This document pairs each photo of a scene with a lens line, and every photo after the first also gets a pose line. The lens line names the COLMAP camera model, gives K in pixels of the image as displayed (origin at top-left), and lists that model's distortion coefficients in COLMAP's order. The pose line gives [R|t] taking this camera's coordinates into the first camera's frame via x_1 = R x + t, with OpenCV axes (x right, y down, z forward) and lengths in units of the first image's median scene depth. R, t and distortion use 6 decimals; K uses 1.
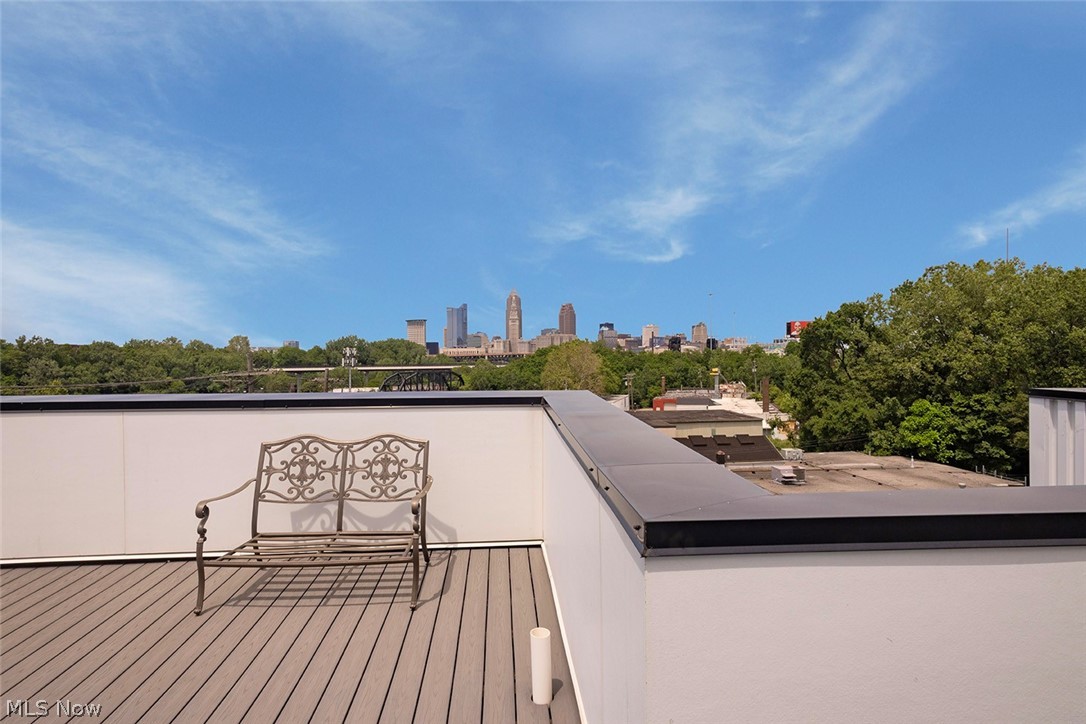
lens RADIAL K [[600.6, 0, 543.0], [0, 600.6, 362.0], [0, 0, 1]] dist [0.011835, -0.000871]
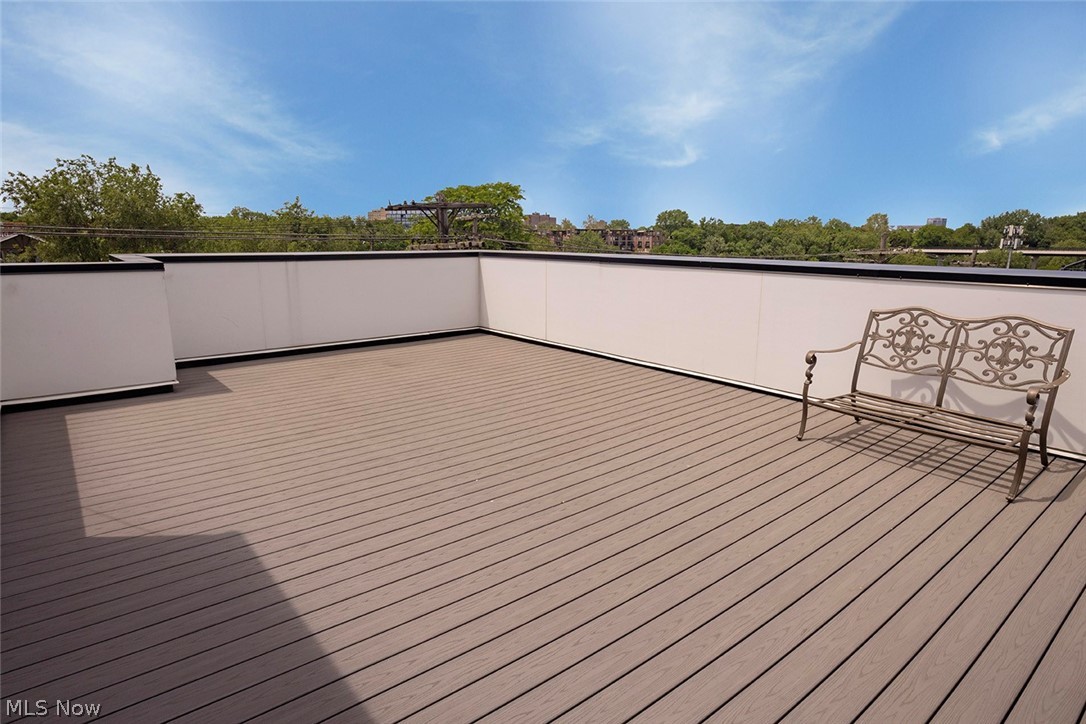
lens RADIAL K [[600.6, 0, 543.0], [0, 600.6, 362.0], [0, 0, 1]] dist [0.011835, -0.000871]
pose [[0.570264, 0.176639, -0.802245, 0.075600], [-0.016727, 0.978902, 0.203645, 0.016045], [0.821291, -0.102713, 0.561187, -0.089388]]
